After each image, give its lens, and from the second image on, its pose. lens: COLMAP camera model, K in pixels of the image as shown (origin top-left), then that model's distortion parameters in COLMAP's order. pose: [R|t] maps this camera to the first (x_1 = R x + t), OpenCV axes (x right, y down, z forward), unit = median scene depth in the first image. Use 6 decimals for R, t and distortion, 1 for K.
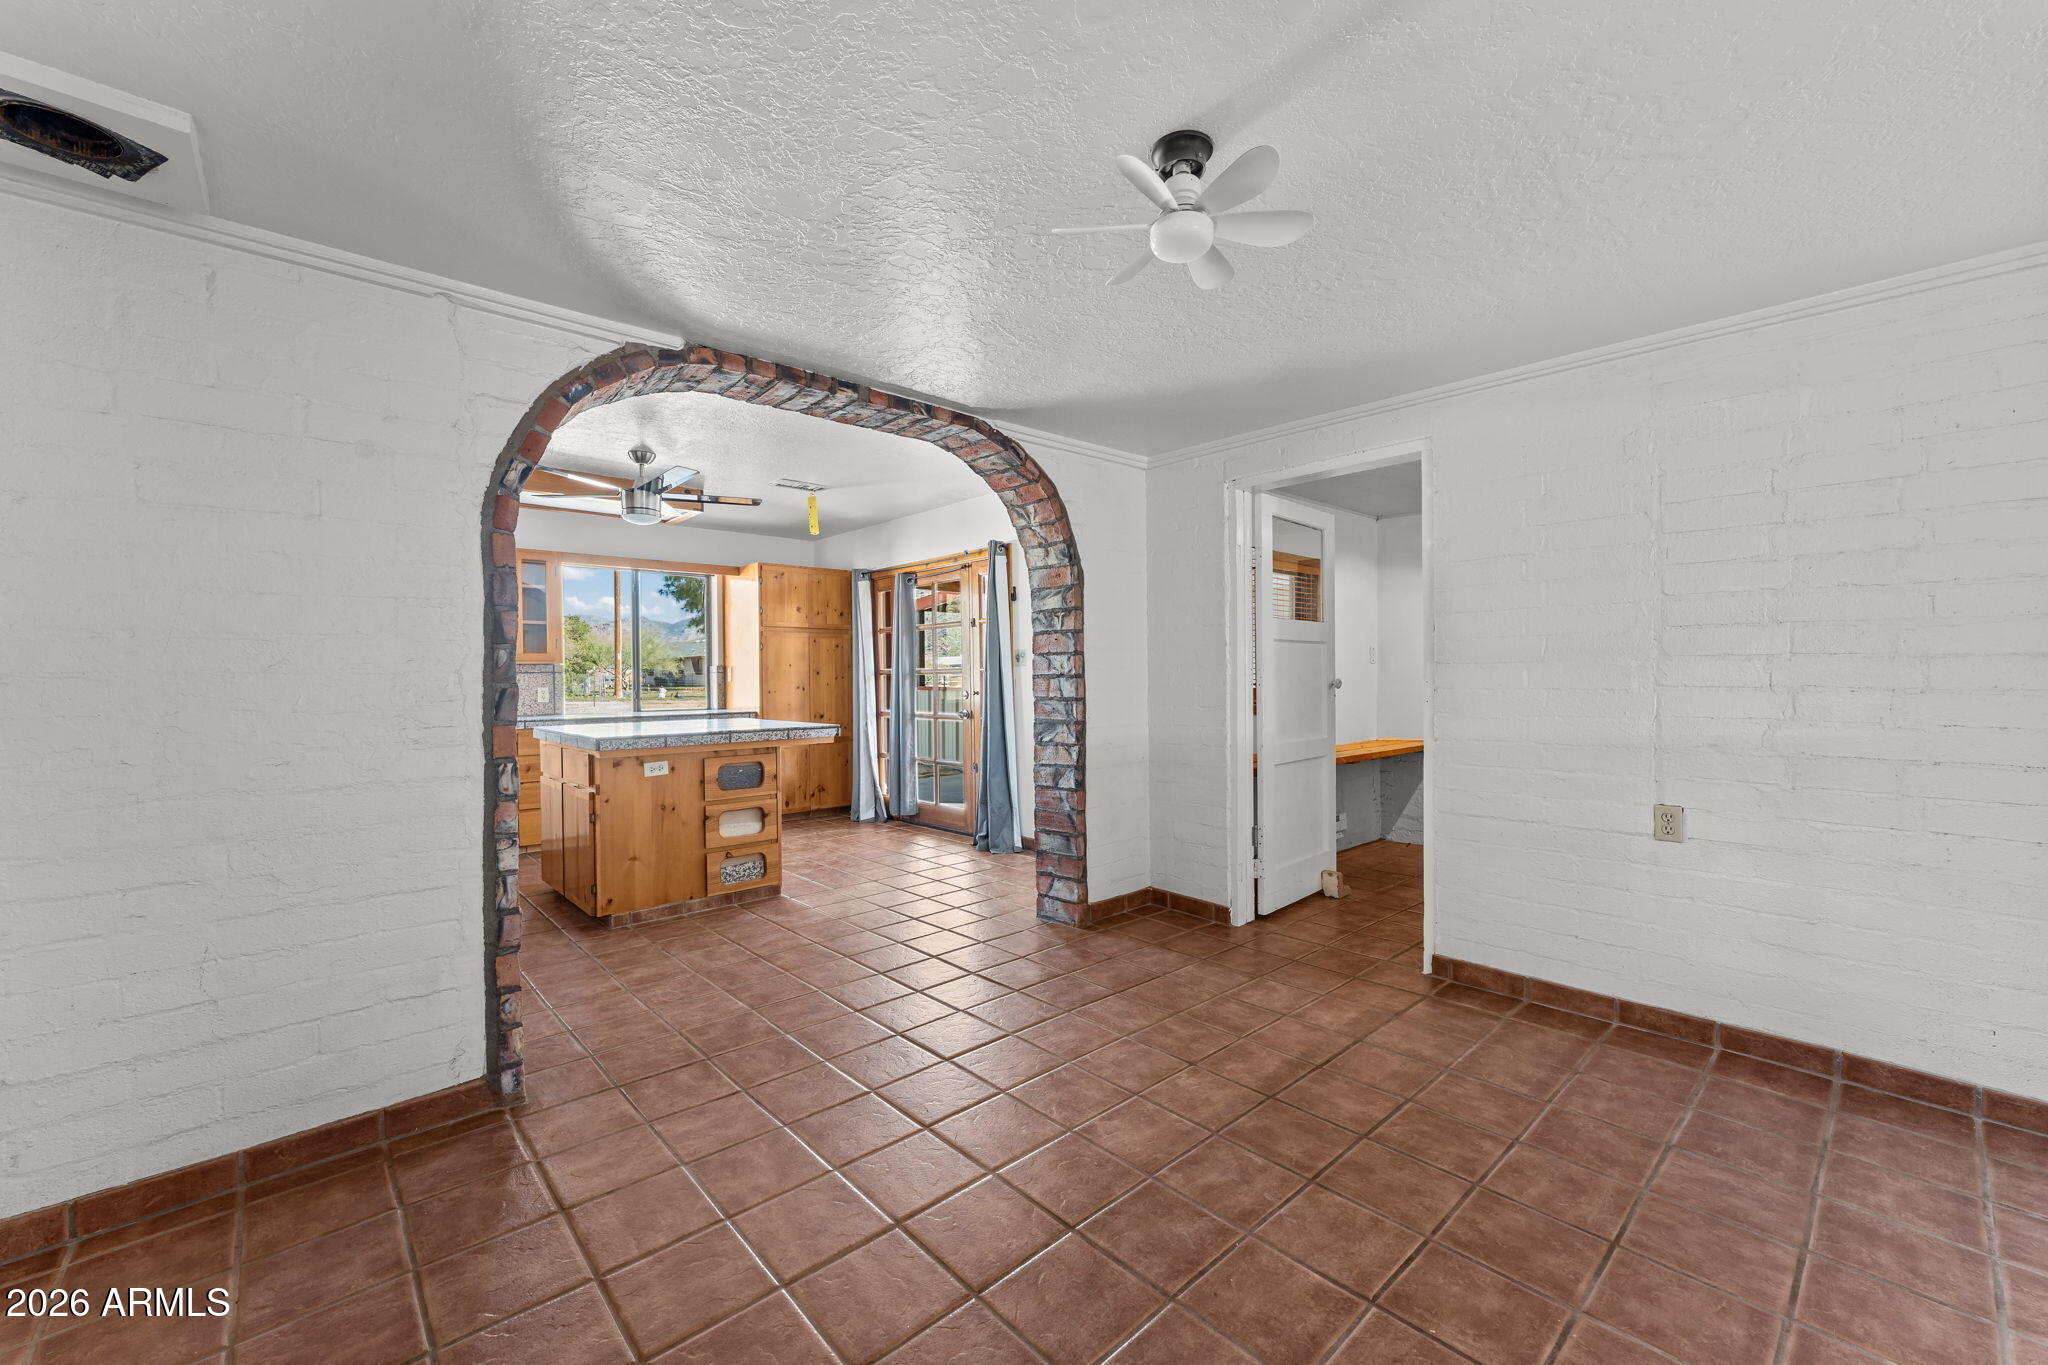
lens RADIAL K [[823.1, 0, 1021.0], [0, 823.1, 680.6], [0, 0, 1]] dist [-0.002271, -0.000242]
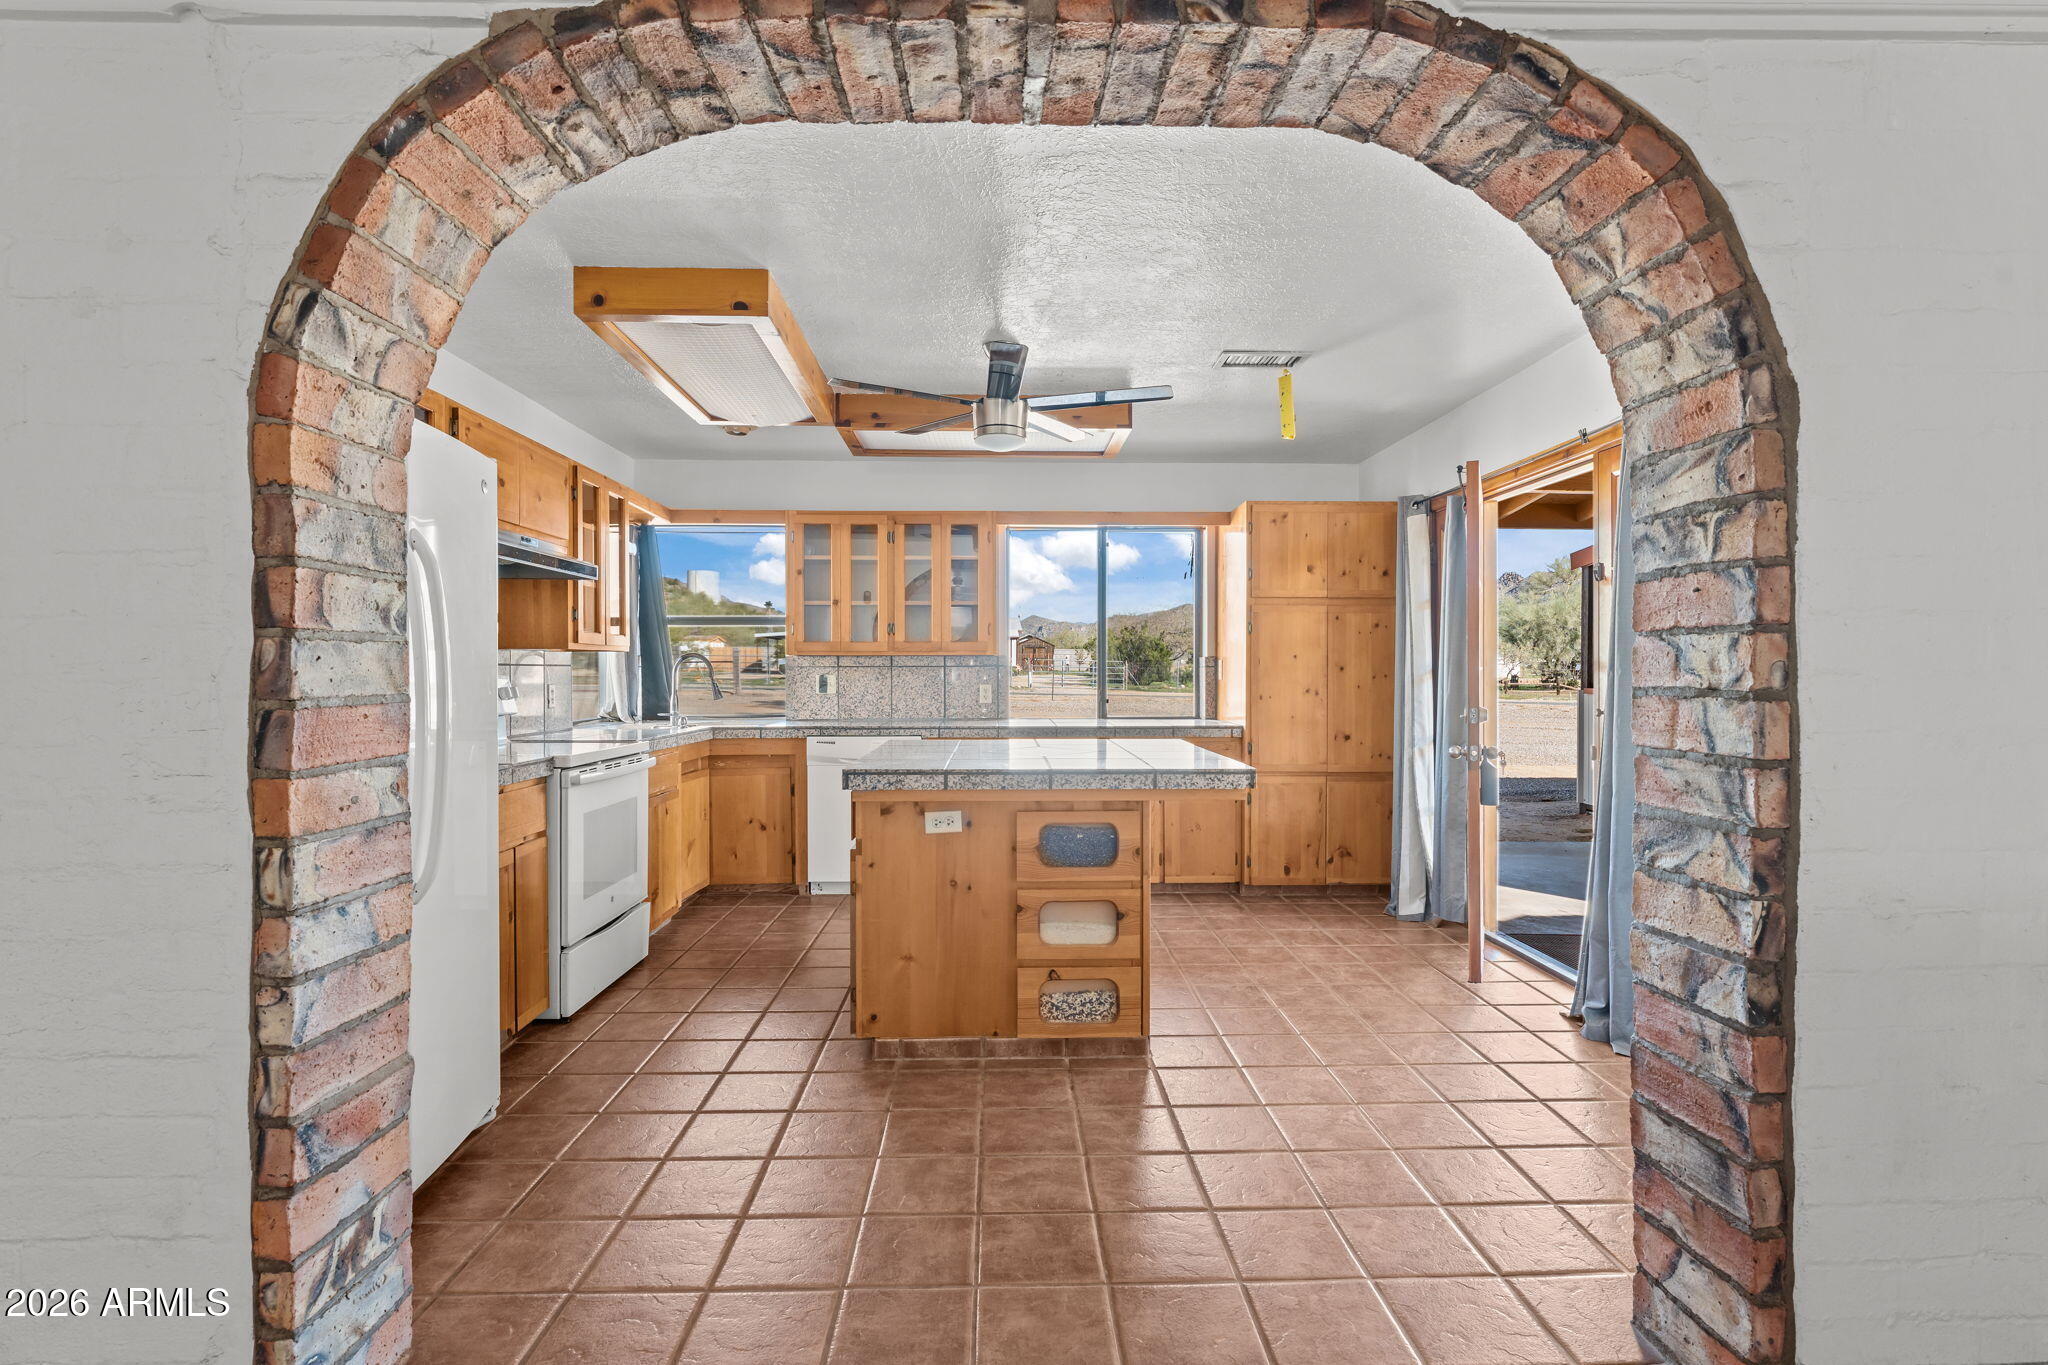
lens RADIAL K [[974.6, 0, 1018.2], [0, 974.6, 679.0], [0, 0, 1]] dist [-0.005865, -0.000010]
pose [[0.757262, 0.014633, -0.652948, 0.095142], [-0.009389, 0.999890, 0.011520, -0.013459], [0.653044, -0.002593, 0.757315, 0.490135]]
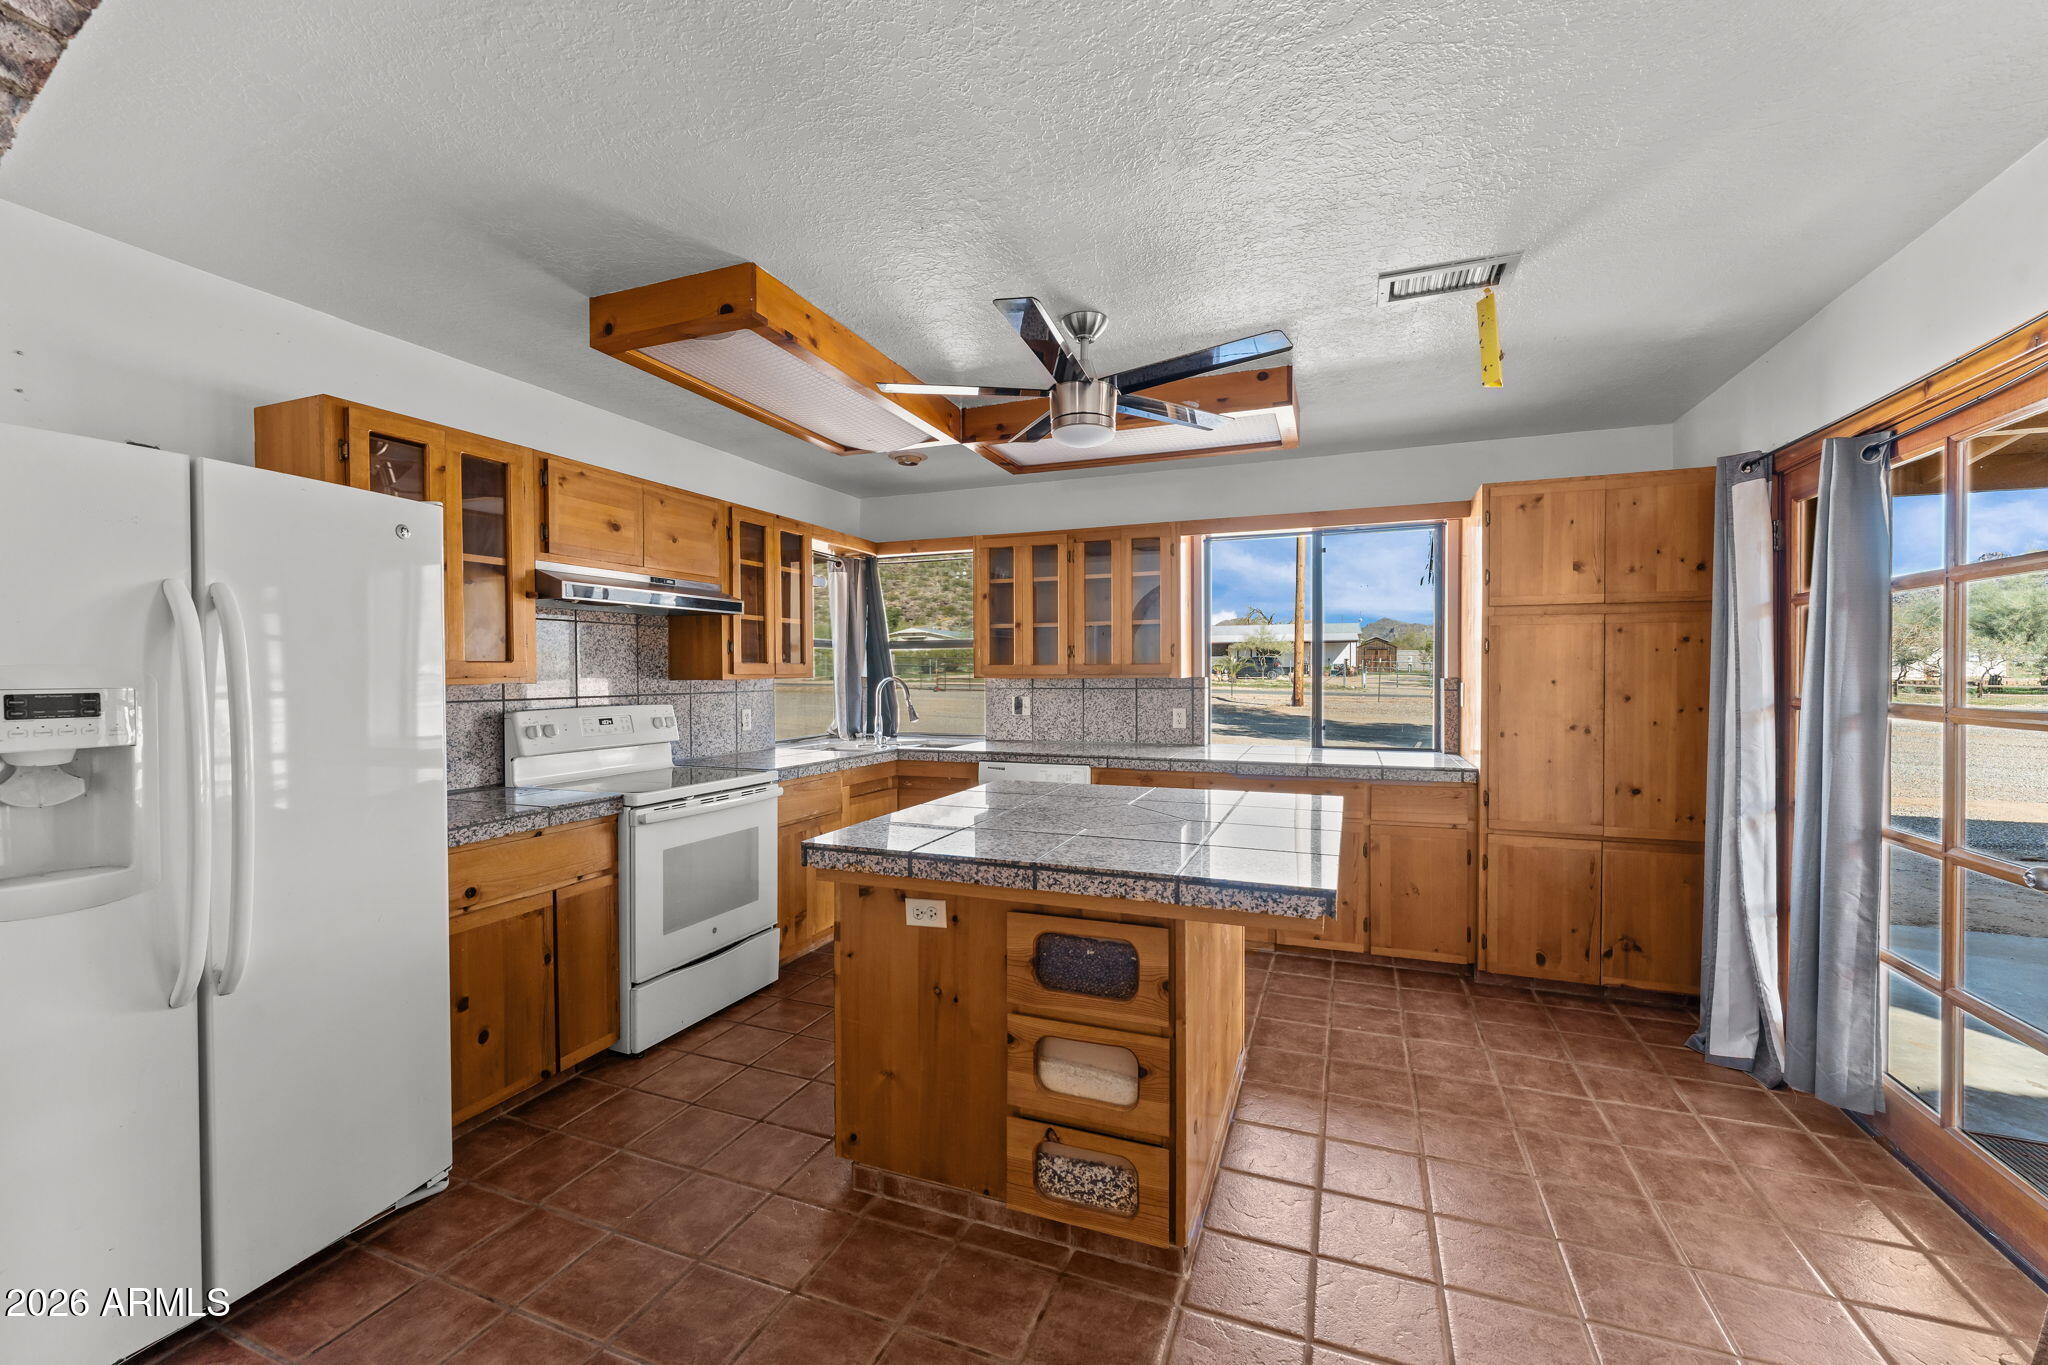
lens RADIAL K [[823.1, 0, 1018.9], [0, 823.1, 683.7], [0, 0, 1]] dist [-0.002271, -0.000242]
pose [[0.440587, 0.021204, -0.897460, 0.036845], [-0.003168, 0.999752, 0.022065, -0.048211], [0.897705, -0.006879, 0.440544, 0.868792]]
